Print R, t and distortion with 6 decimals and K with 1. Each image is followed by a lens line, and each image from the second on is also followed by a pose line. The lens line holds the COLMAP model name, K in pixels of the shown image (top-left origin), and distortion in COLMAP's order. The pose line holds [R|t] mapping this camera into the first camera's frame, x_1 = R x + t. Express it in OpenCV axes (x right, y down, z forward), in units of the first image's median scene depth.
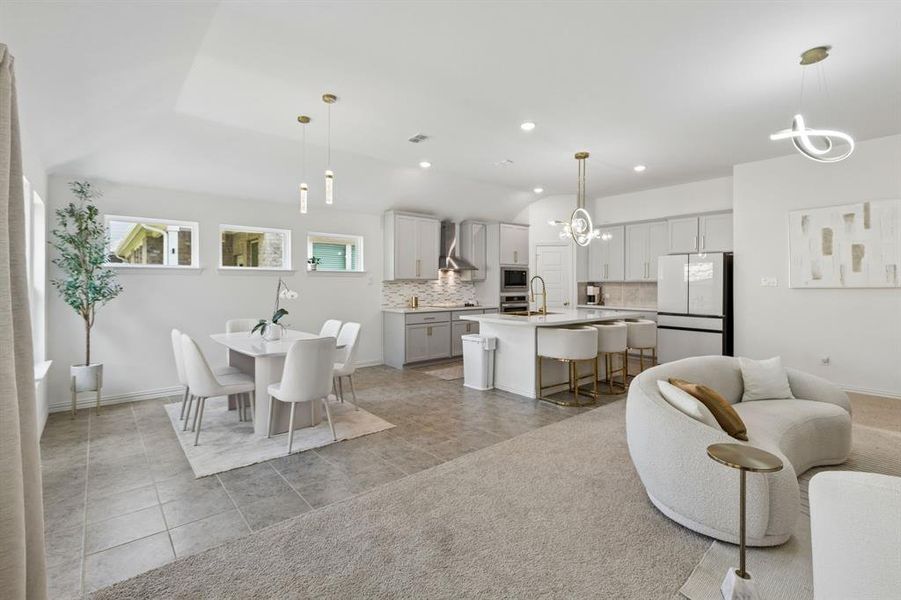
lens RADIAL K [[414.6, 0, 449.0], [0, 414.6, 285.2], [0, 0, 1]] dist [0.011787, -0.000192]
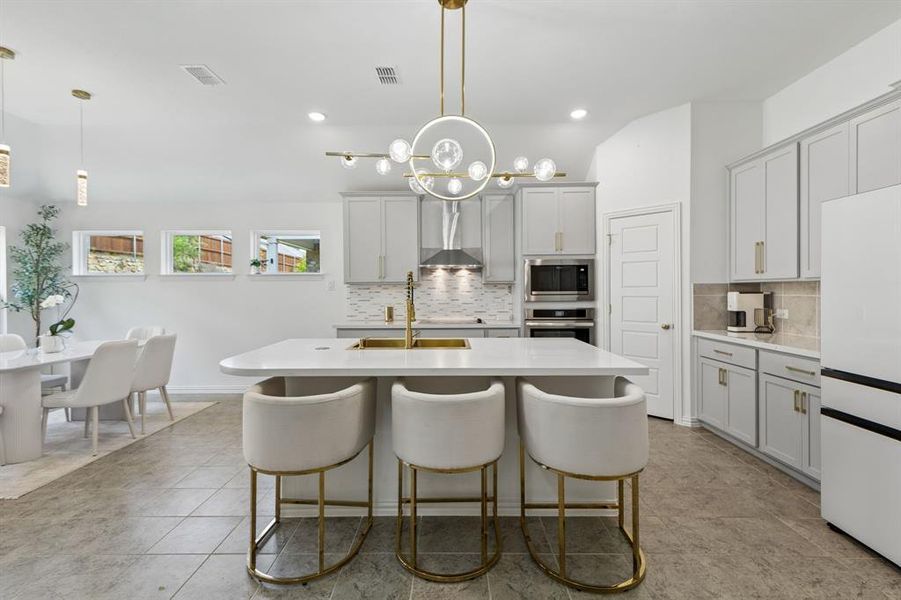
lens RADIAL K [[413.4, 0, 448.7], [0, 413.4, 291.1], [0, 0, 1]] dist [0.011076, 0.000618]
pose [[0.758910, -0.002131, -0.651192, 0.517682], [0.001998, 0.999998, -0.000943, 0.001717], [0.651193, -0.000585, 0.758912, 0.566591]]
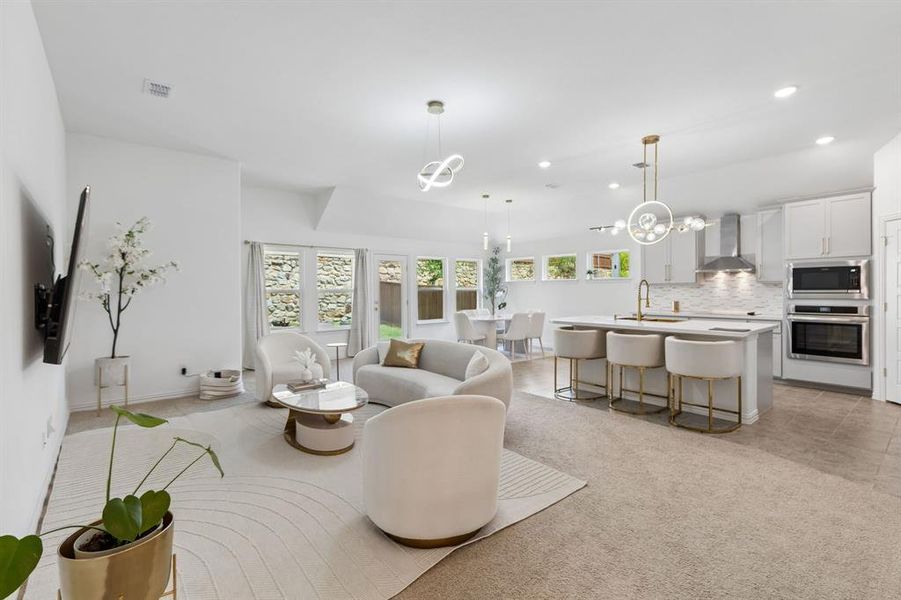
lens RADIAL K [[413.4, 0, 448.7], [0, 413.4, 291.1], [0, 0, 1]] dist [0.011076, 0.000618]
pose [[-0.008241, 0.003409, -0.999960, 1.022198], [0.002641, 0.999991, 0.003388, -0.000991], [0.999963, -0.002613, -0.008250, 0.501229]]
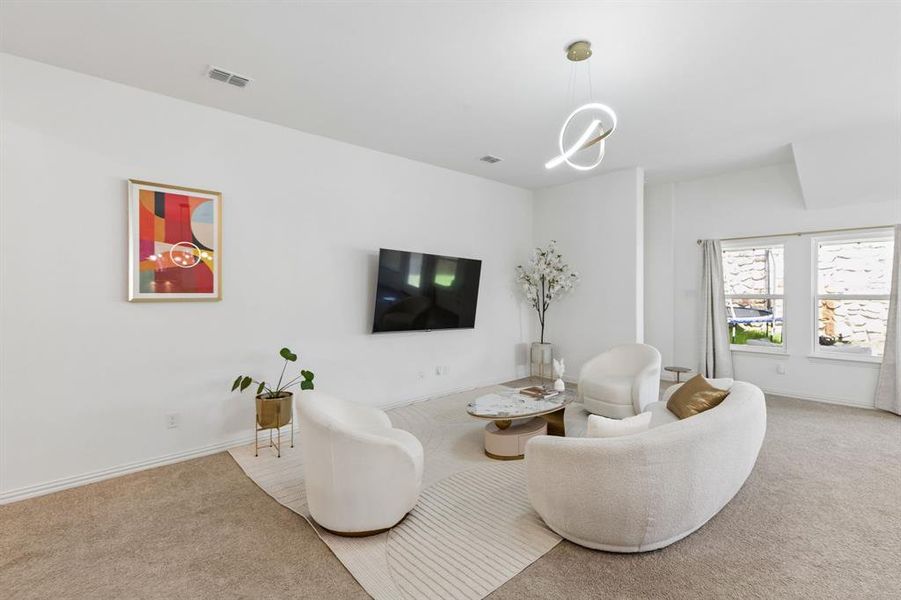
lens RADIAL K [[421.2, 0, 454.4], [0, 421.2, 306.2], [0, 0, 1]] dist [0.013187, 0.000121]
pose [[-0.998963, 0.004591, -0.045305, 0.567253], [0.002582, 0.999014, 0.044313, -0.021590], [0.045464, 0.044150, -0.997990, 0.924894]]
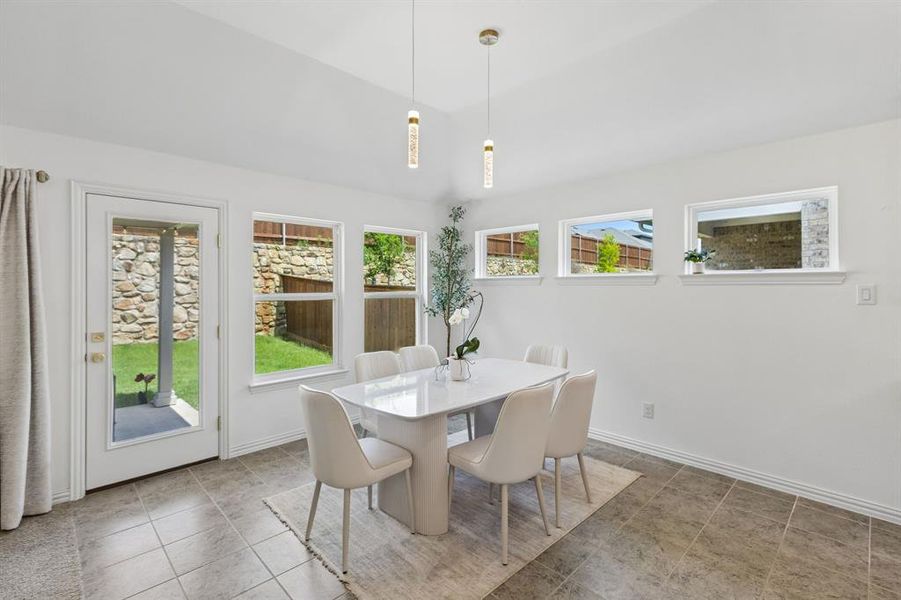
lens RADIAL K [[414.6, 0, 449.0], [0, 414.6, 285.2], [0, 0, 1]] dist [0.011787, -0.000192]
pose [[0.075524, -0.001875, -0.997142, 0.178467], [-0.003588, 0.999991, -0.002152, -0.017780], [0.997138, 0.003741, 0.075516, 0.602835]]
